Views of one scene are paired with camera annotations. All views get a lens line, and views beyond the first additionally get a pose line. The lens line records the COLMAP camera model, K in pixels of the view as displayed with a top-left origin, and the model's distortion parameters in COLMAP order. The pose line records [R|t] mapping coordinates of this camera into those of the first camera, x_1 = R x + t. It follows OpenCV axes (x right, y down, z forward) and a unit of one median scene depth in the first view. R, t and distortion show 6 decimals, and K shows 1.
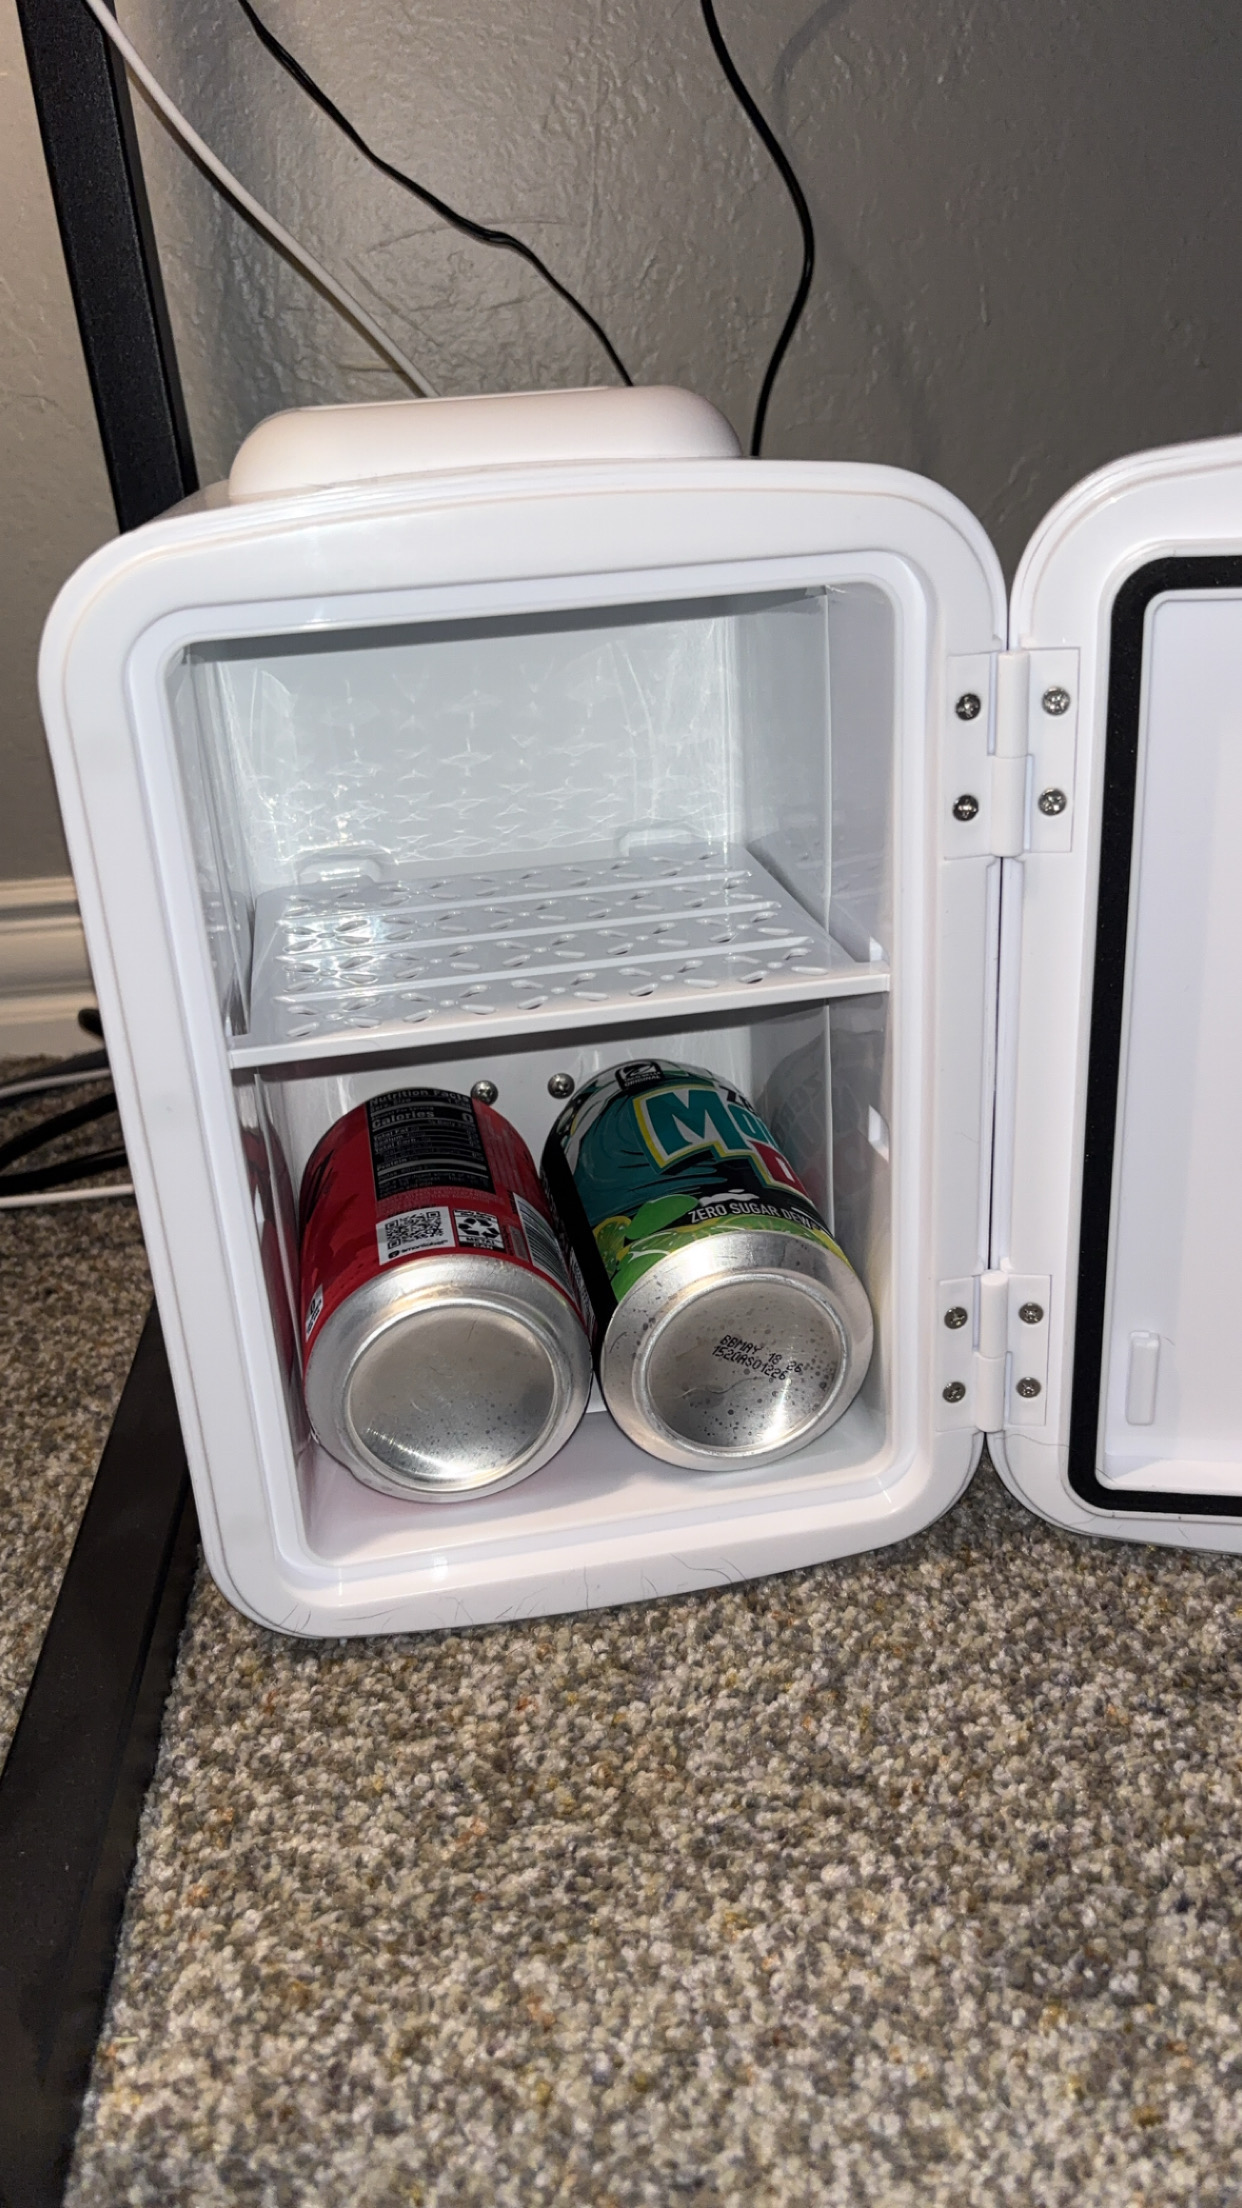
lens RADIAL K [[1913.0, 0, 621.0], [0, 1913.0, 1104.0], [0, 0, 1]] dist [0.108200, -0.001365]
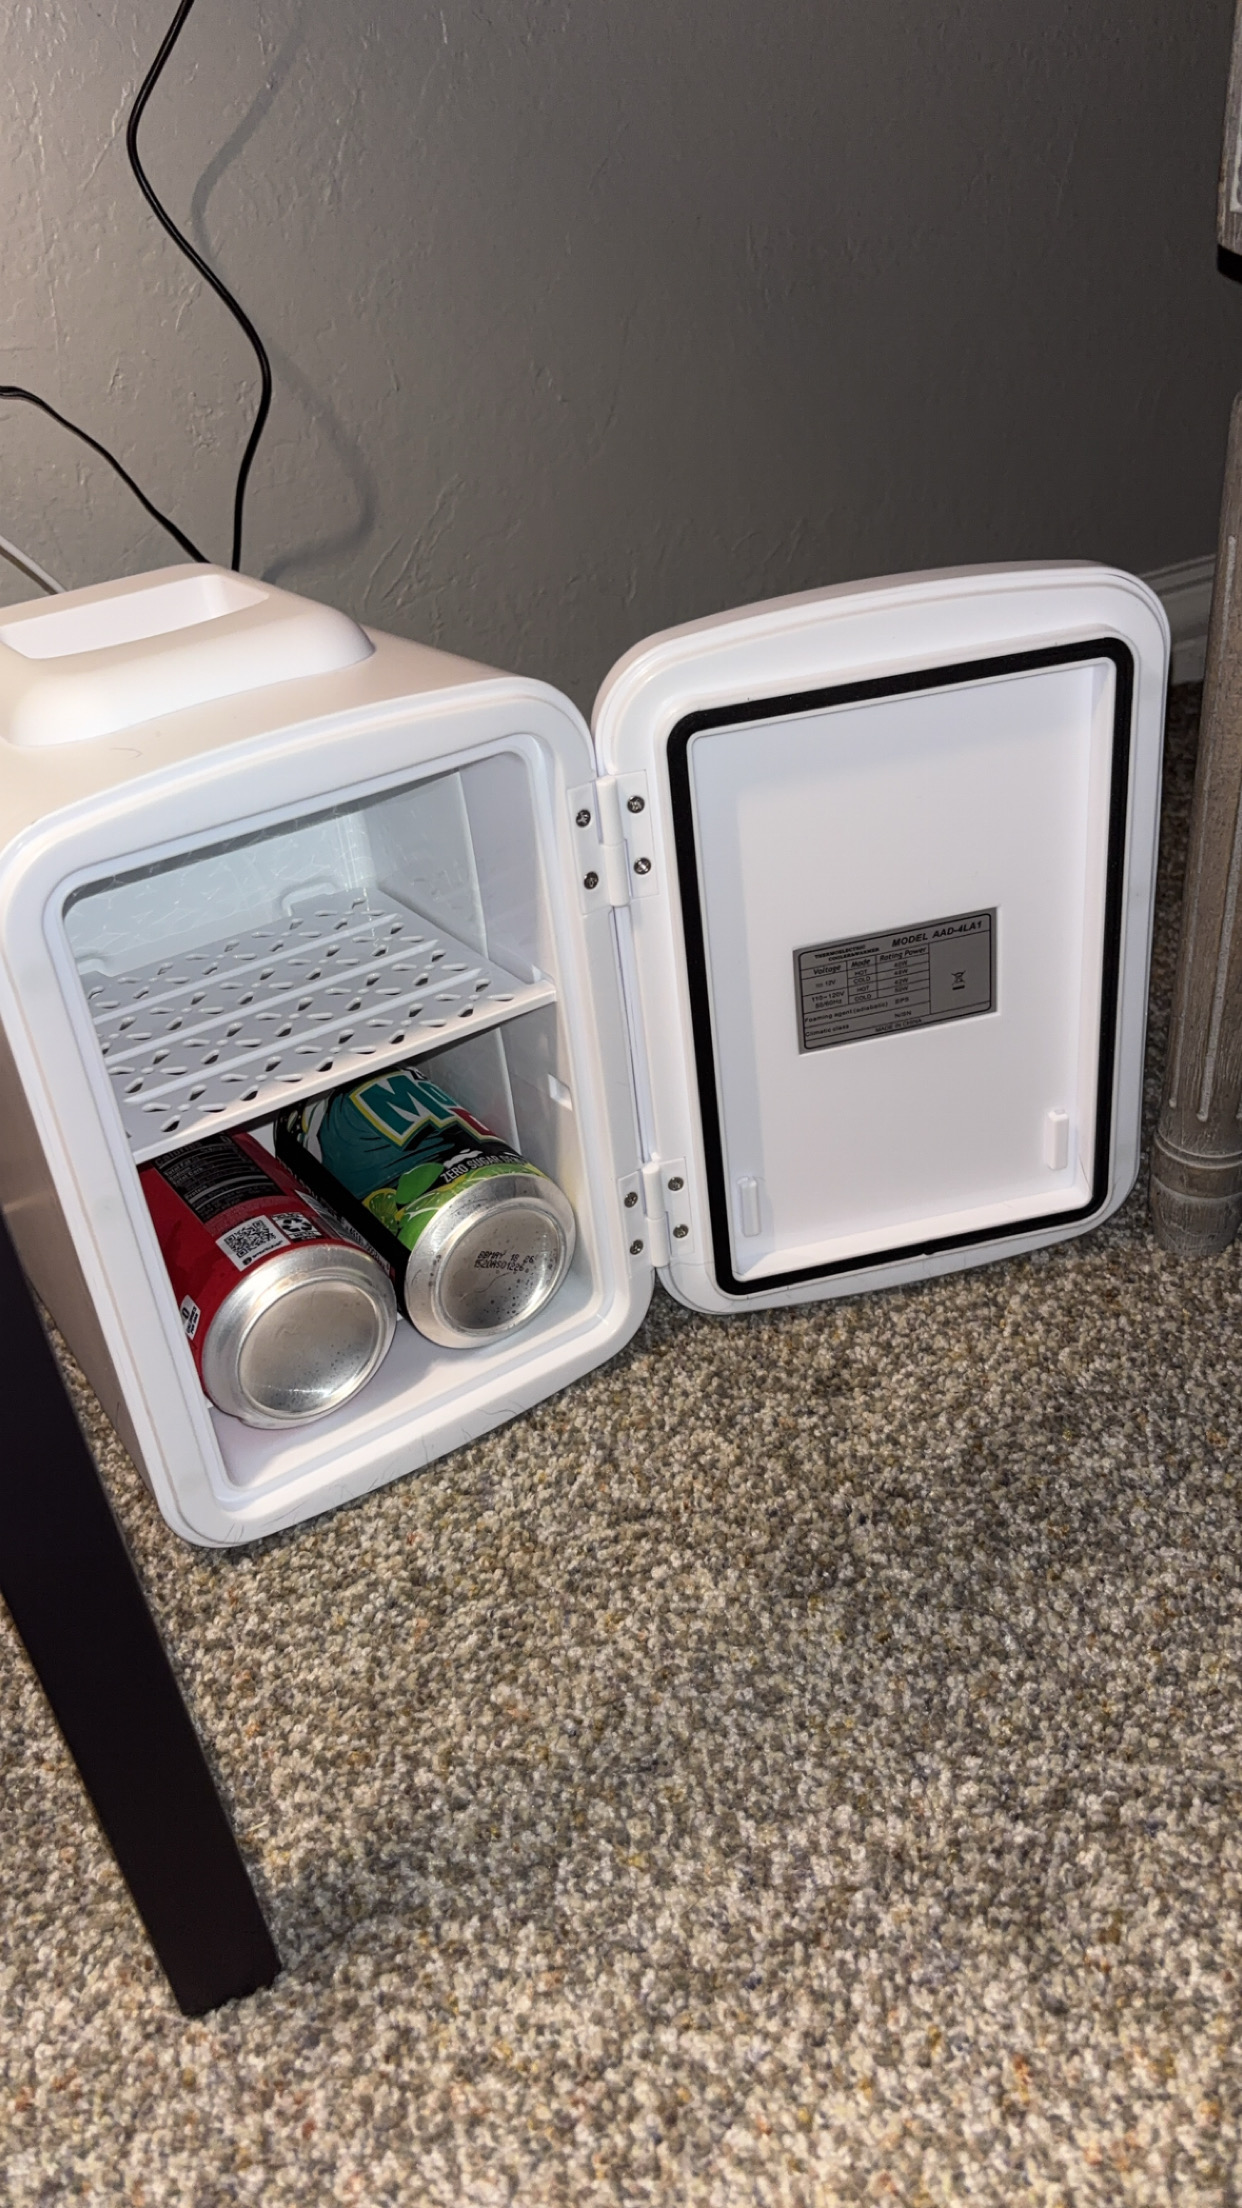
lens RADIAL K [[1822.6, 0, 621.0], [0, 1822.6, 1104.0], [0, 0, 1]] dist [0.349733, -0.499203]
pose [[0.927300, -0.235734, 0.290766, -0.241978], [0.206510, 0.970054, 0.127863, -0.153205], [-0.312201, -0.058521, 0.948212, -0.353954]]
